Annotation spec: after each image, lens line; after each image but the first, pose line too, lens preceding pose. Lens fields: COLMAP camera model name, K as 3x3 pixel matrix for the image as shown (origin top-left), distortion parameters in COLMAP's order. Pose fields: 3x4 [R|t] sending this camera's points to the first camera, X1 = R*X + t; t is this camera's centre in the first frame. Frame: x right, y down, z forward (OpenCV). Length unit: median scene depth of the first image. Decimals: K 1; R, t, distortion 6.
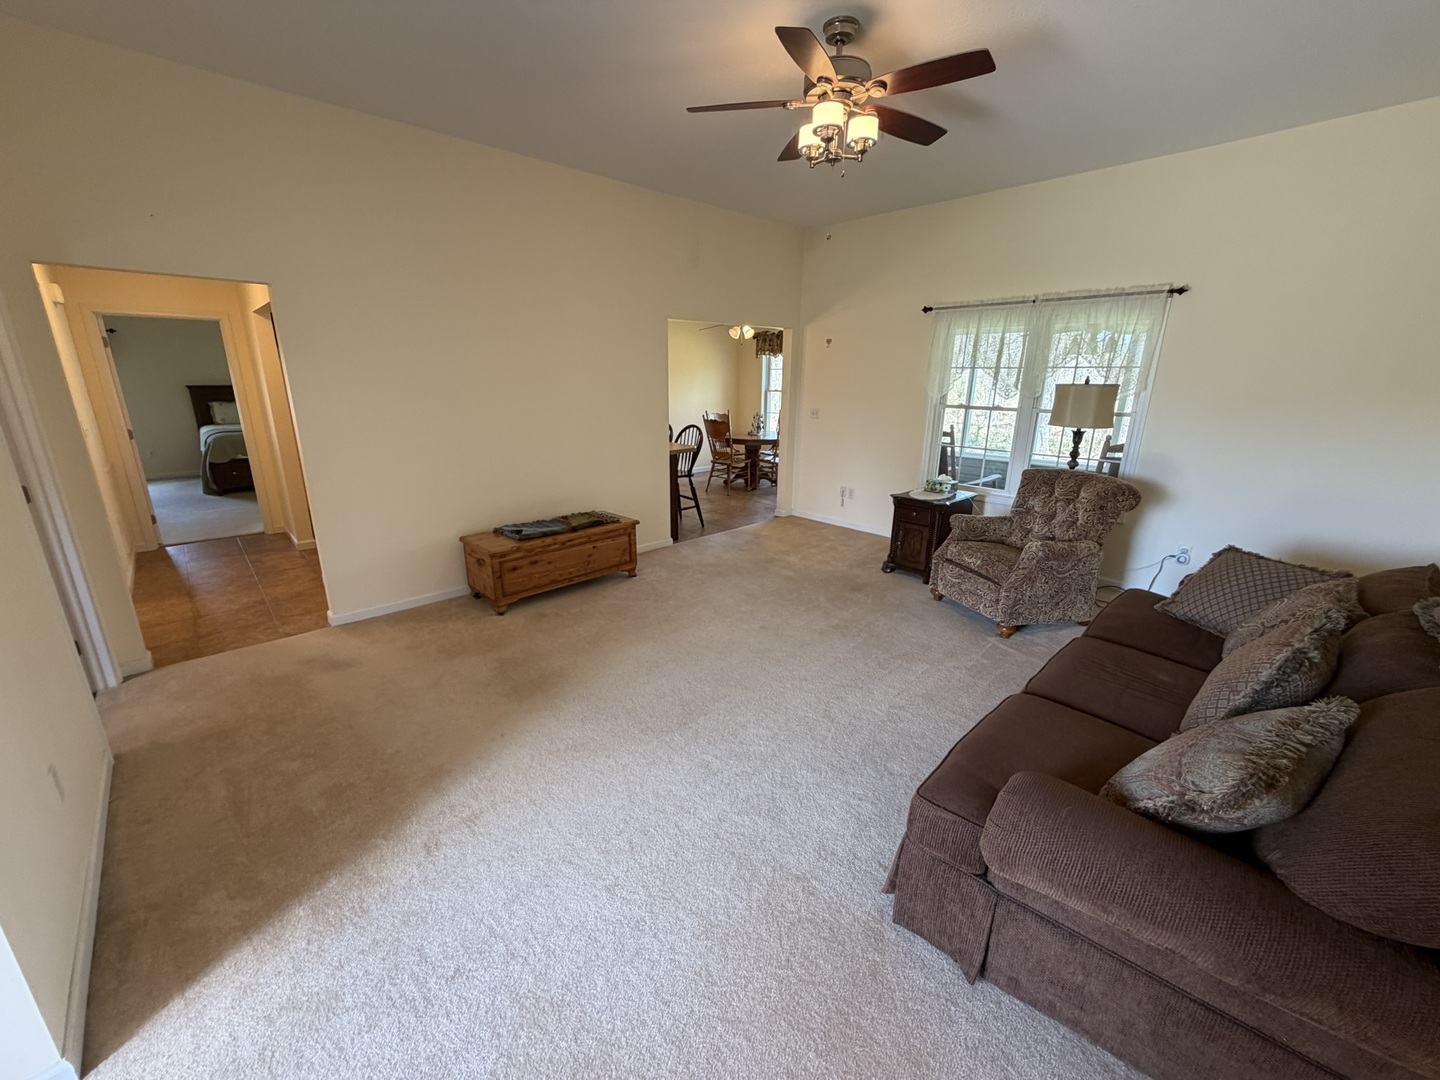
lens RADIAL K [[572.7, 0, 717.0], [0, 572.7, 538.3], [0, 0, 1]] dist [-0.000111, 0.000143]
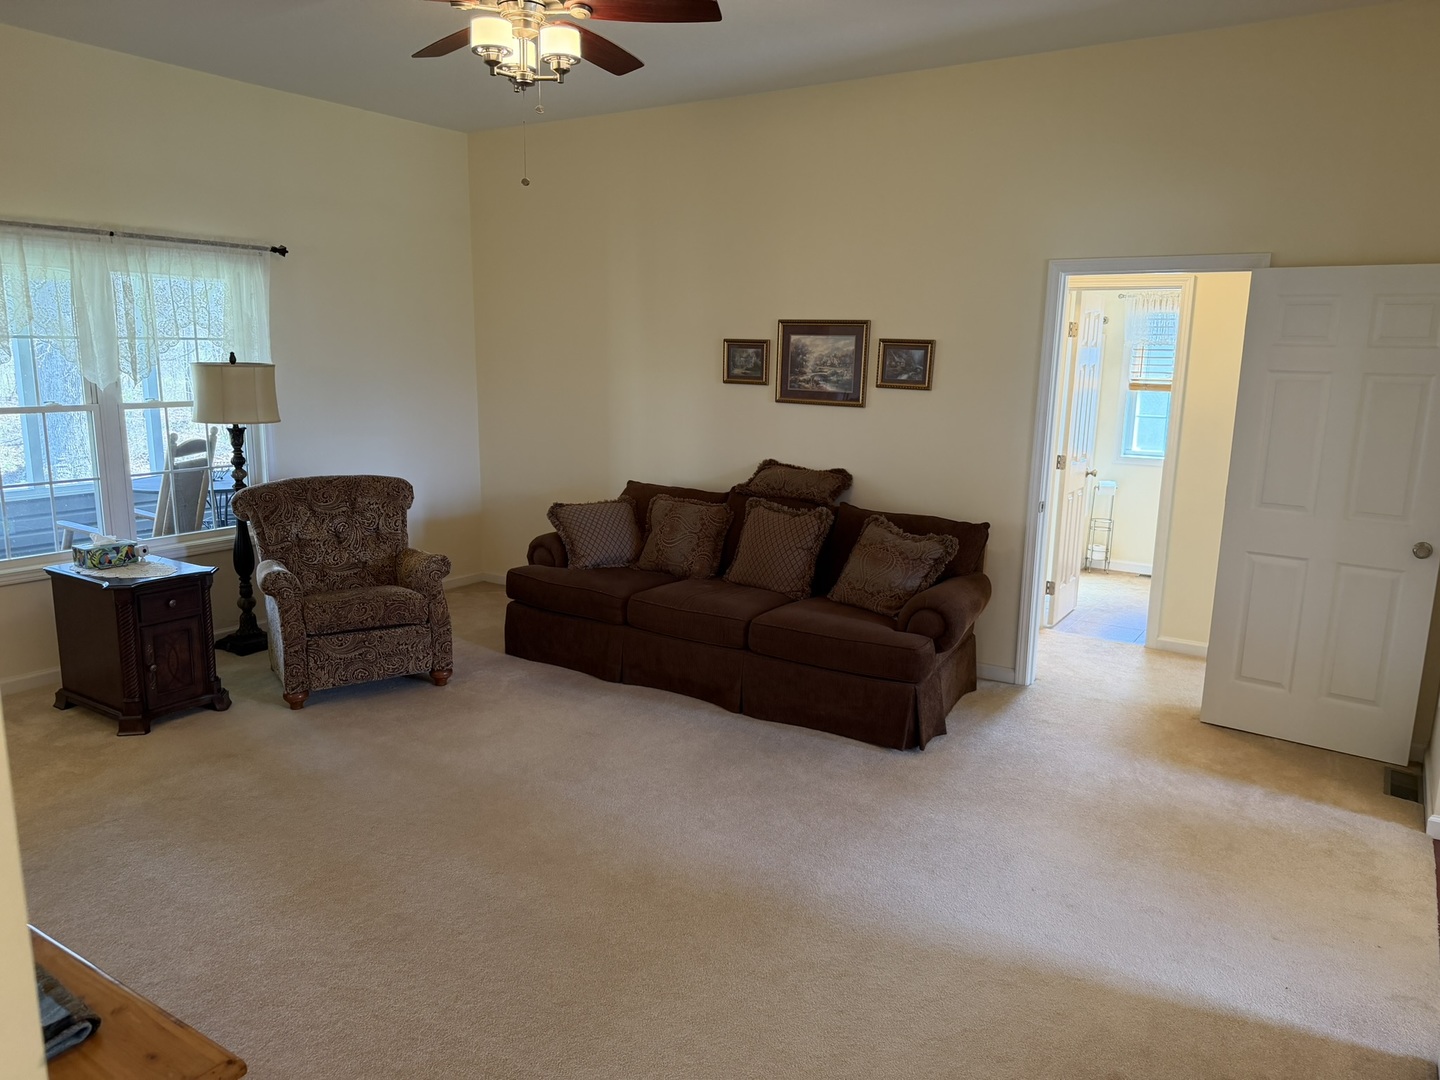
lens RADIAL K [[1007.3, 0, 715.9], [0, 1007.3, 545.1], [0, 0, 1]] dist [0.104766, -0.157639]
pose [[-0.223892, -0.198974, 0.954087, -0.716859], [0.248066, 0.935063, 0.253219, -0.220135], [-0.942516, 0.293370, -0.159994, 0.667921]]
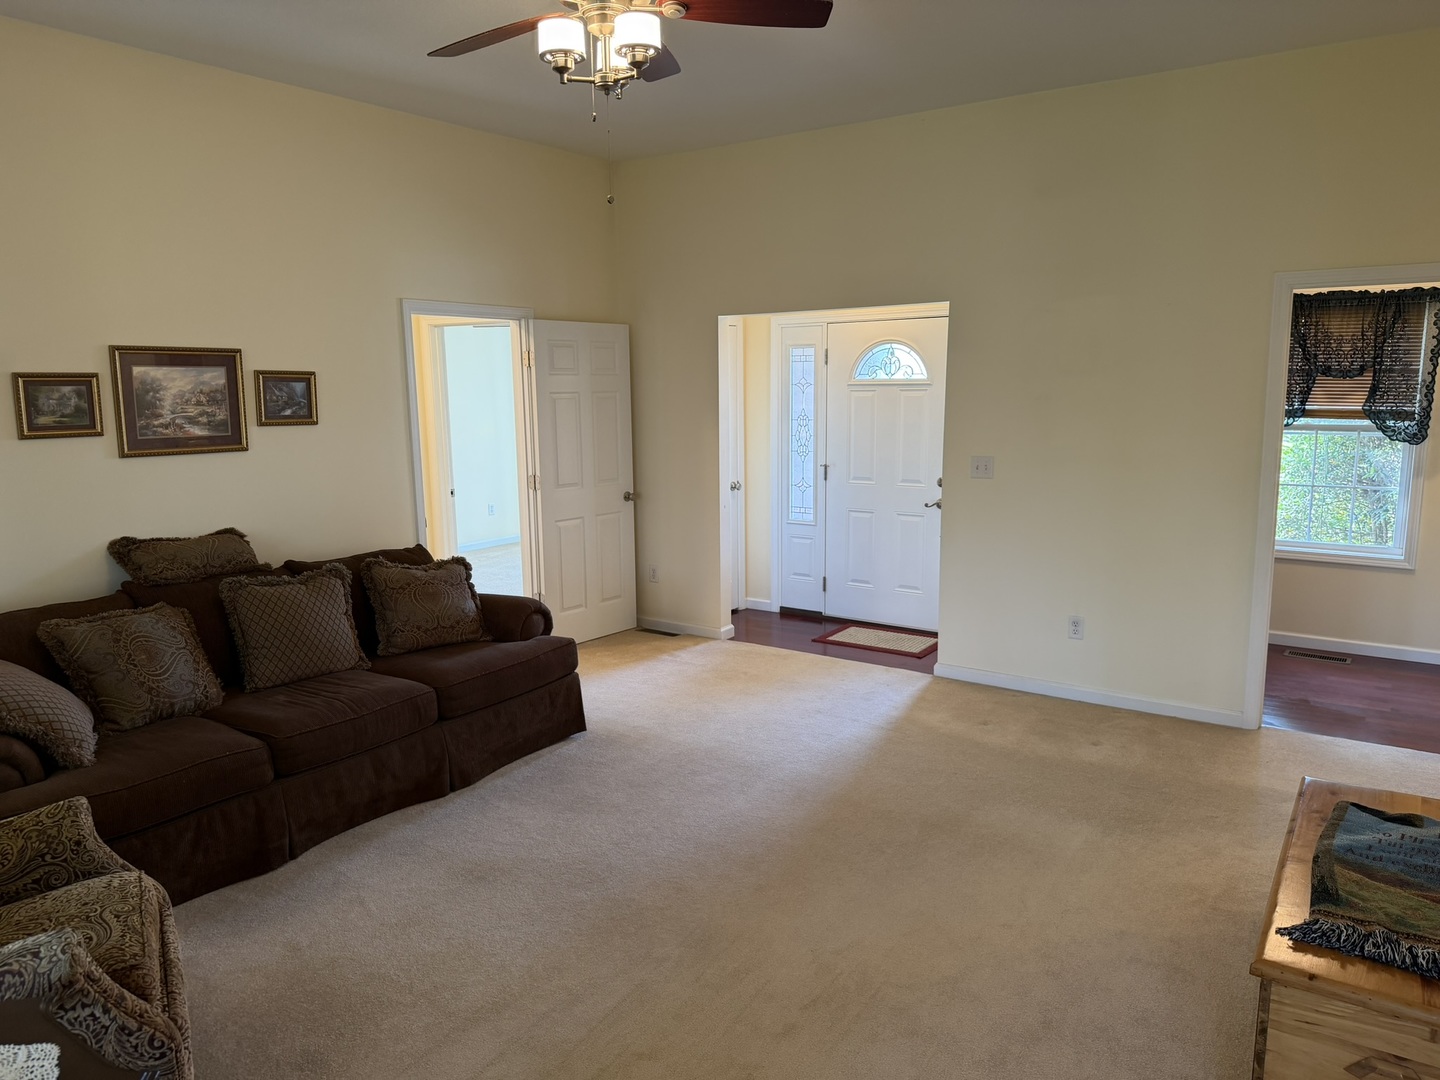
lens RADIAL K [[1002.8, 0, 724.1], [0, 1002.8, 540.0], [0, 0, 1]] dist [0.040070, -0.050312]
pose [[-0.978717, 0.035950, -0.202043, 0.197111], [-0.052372, 0.908181, 0.415289, -0.395478], [0.198421, 0.417032, -0.886969, 1.314924]]
